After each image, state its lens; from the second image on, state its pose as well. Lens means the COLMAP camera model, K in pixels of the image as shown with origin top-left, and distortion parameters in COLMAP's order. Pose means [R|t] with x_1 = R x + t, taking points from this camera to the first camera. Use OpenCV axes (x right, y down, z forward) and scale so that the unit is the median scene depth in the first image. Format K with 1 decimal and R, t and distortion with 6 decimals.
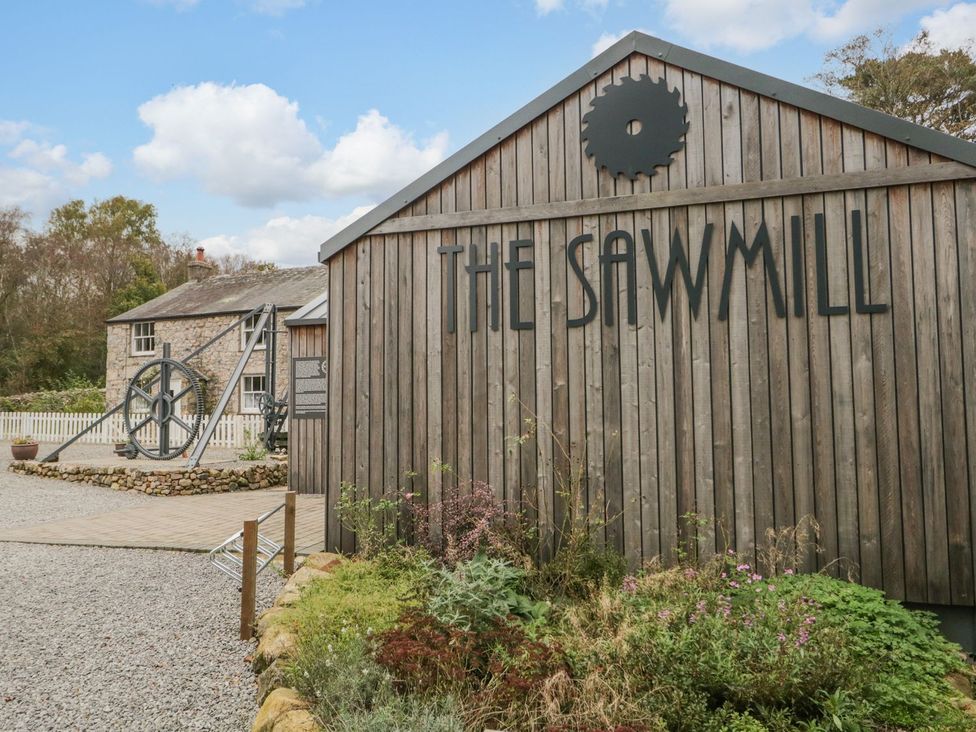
lens RADIAL K [[692.6, 0, 496.7], [0, 692.6, 371.8], [0, 0, 1]] dist [0.004583, -0.005946]
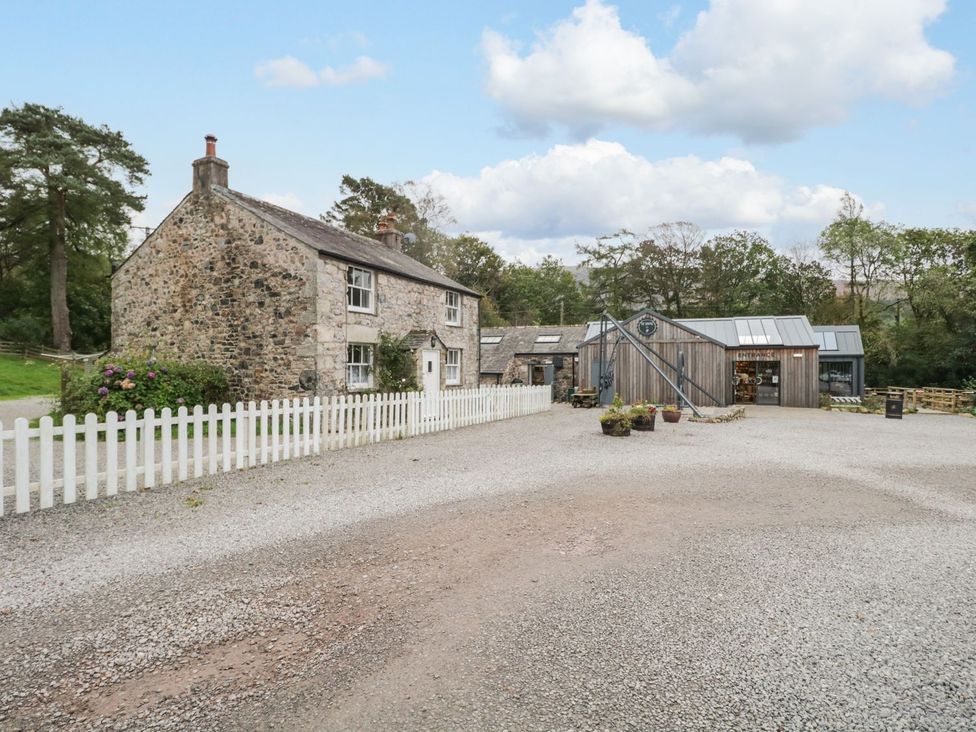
lens RADIAL K [[530.4, 0, 489.3], [0, 530.4, 365.2], [0, 0, 1]] dist [-0.000550, -0.001412]
pose [[0.048117, 0.008371, 0.998807, -1.152279], [-0.058338, 0.998281, -0.005556, 0.030559], [-0.997137, -0.058001, 0.048522, 0.888155]]
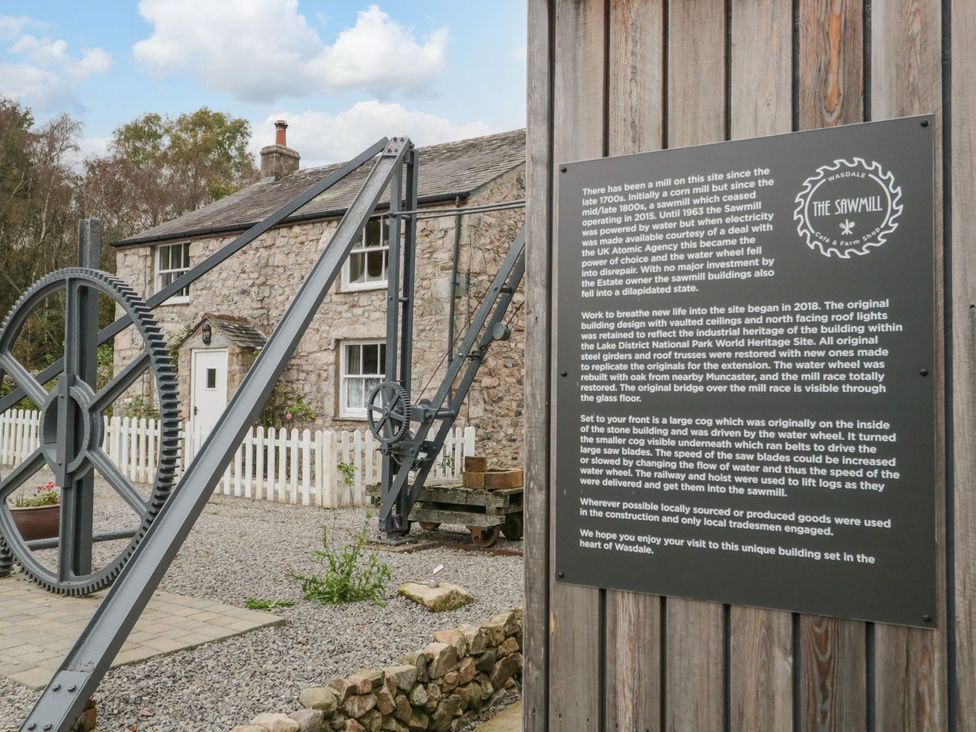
lens RADIAL K [[867.6, 0, 492.1], [0, 867.6, 364.7], [0, 0, 1]] dist [0.009398, 0.001867]
pose [[0.979431, 0.015577, -0.201175, -0.137331], [-0.012503, 0.999785, 0.016541, 0.009737], [0.201390, -0.013686, 0.979416, 0.413375]]
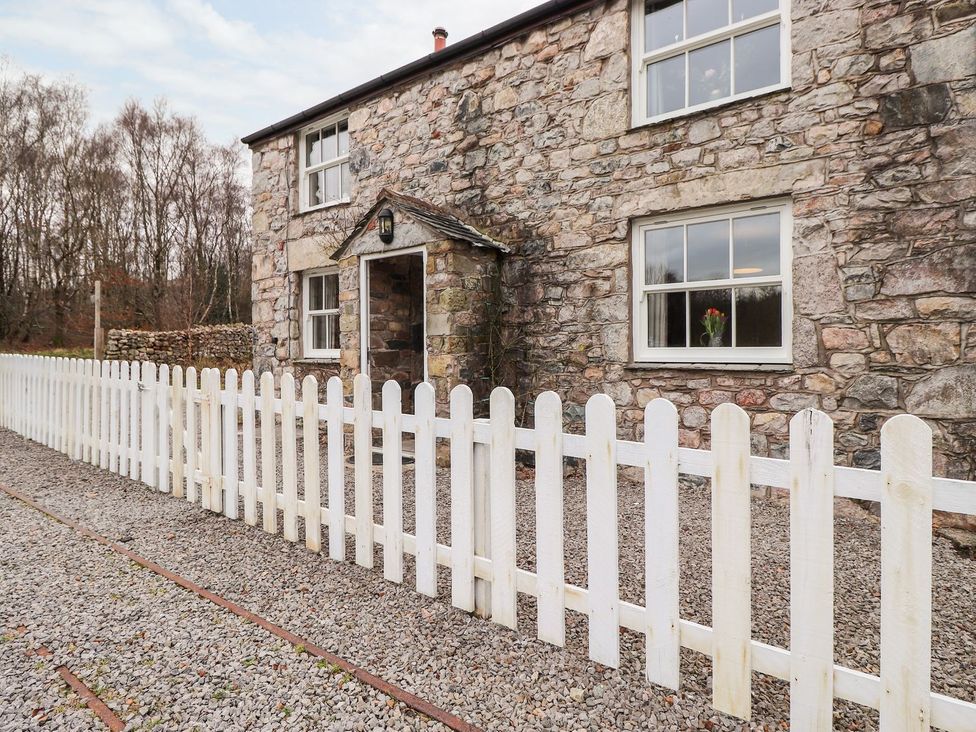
lens RADIAL K [[530.4, 0, 493.6], [0, 530.4, 358.9], [0, 0, 1]] dist [-0.000550, -0.001412]
pose [[0.970839, 0.012133, -0.239425, -0.370830], [0.003465, 0.997904, 0.064620, 0.043279], [0.239708, -0.063565, 0.968762, 0.781845]]
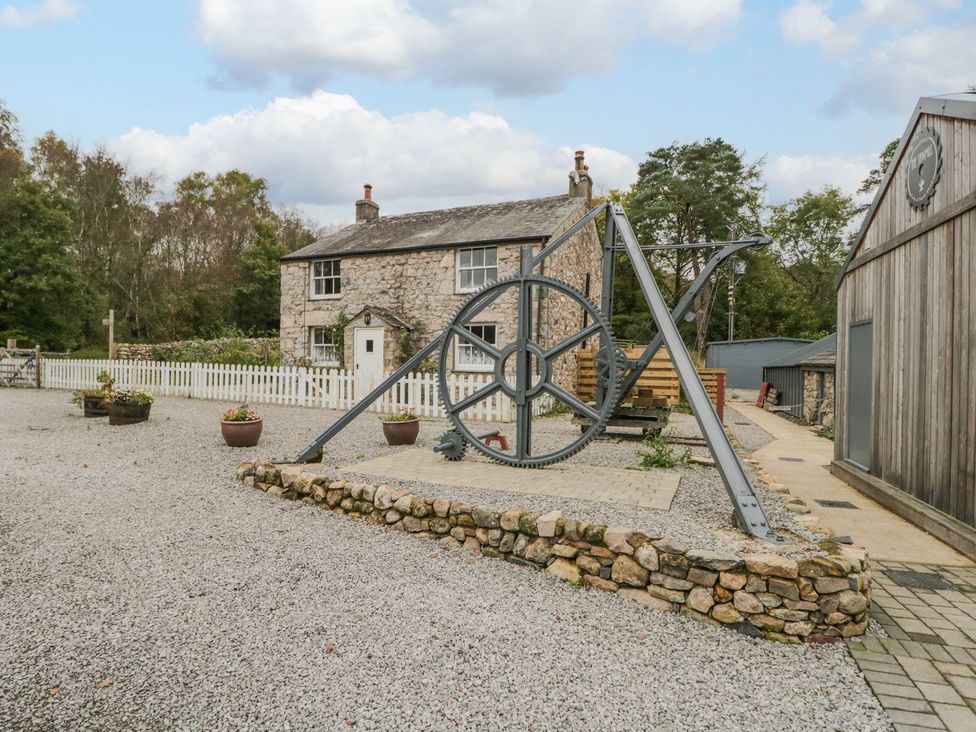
lens RADIAL K [[530.4, 0, 482.8], [0, 530.4, 367.2], [0, 0, 1]] dist [-0.000550, -0.001412]
pose [[0.999276, 0.025334, -0.028378, -0.317065], [-0.023607, 0.997942, 0.059615, 0.017509], [0.029830, -0.058901, 0.997818, 0.377320]]
